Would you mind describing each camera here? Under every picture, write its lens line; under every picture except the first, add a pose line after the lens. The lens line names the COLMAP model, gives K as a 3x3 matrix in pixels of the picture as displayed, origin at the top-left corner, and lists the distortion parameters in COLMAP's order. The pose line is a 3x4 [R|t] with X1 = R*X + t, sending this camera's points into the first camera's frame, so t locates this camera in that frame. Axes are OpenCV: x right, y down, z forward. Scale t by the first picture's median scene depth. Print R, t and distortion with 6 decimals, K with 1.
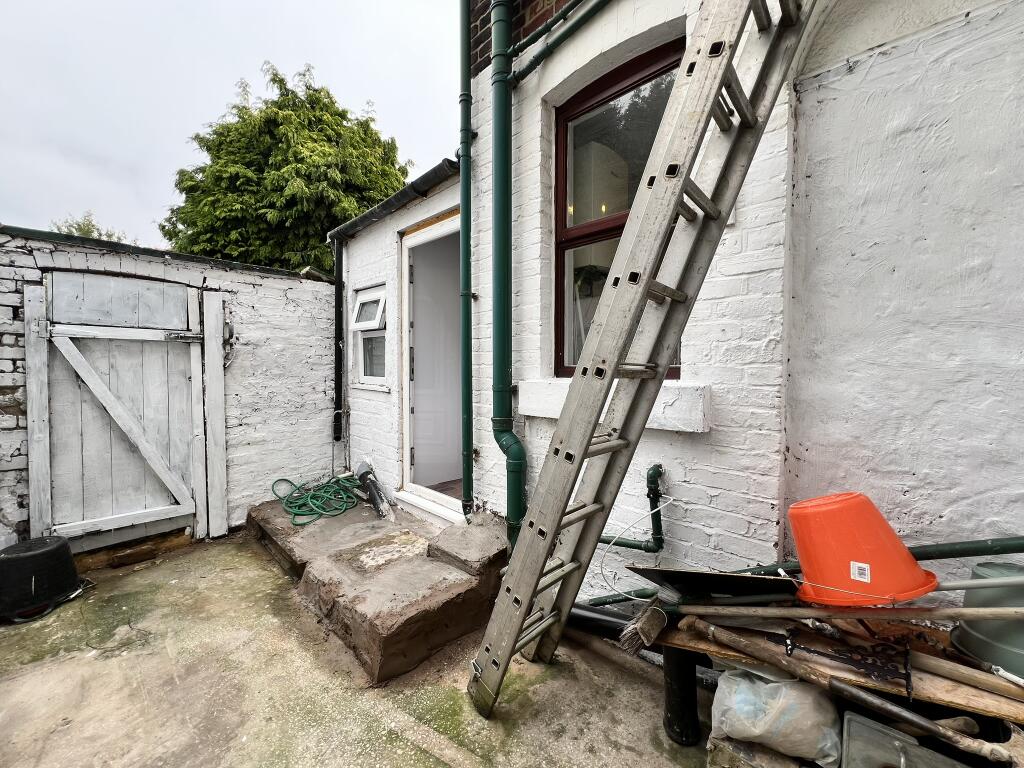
lens RADIAL K [[411.7, 0, 511.9], [0, 411.7, 384.2], [0, 0, 1]] dist [-0.002660, -0.000169]
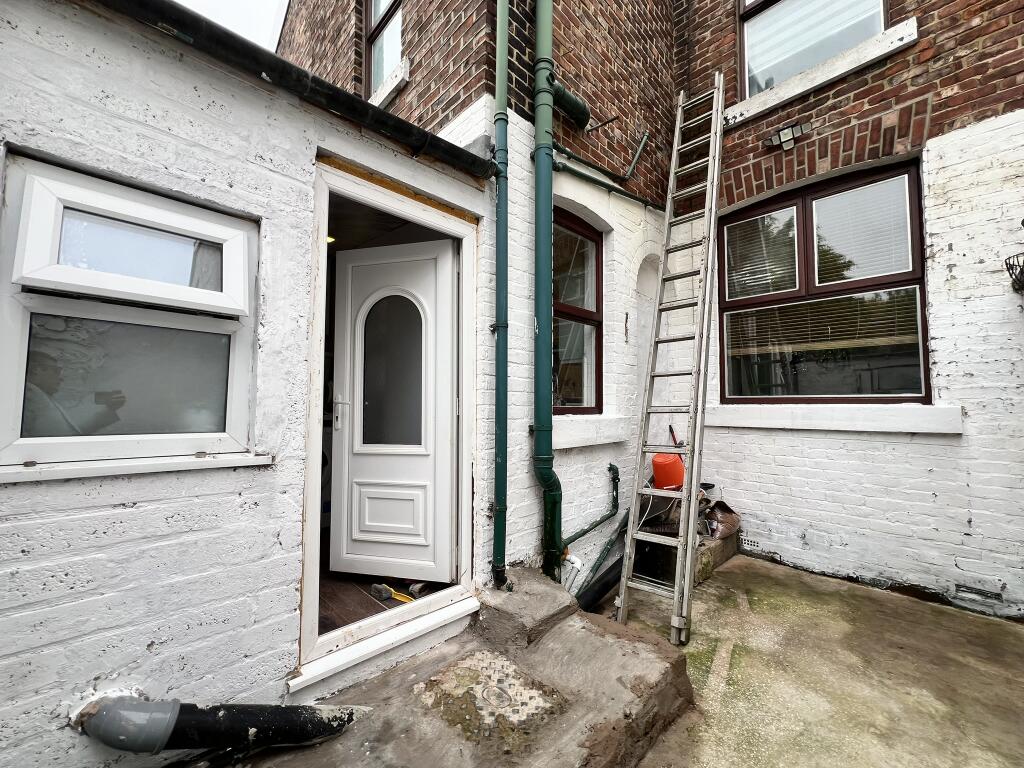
lens RADIAL K [[411.4, 0, 513.2], [0, 411.4, 385.1], [0, 0, 1]] dist [-0.000014, -0.000118]
pose [[0.012504, 0.051540, 0.998593, -0.955695], [0.039551, 0.997864, -0.051998, -0.041245], [-0.999139, 0.040145, 0.010439, 0.936009]]
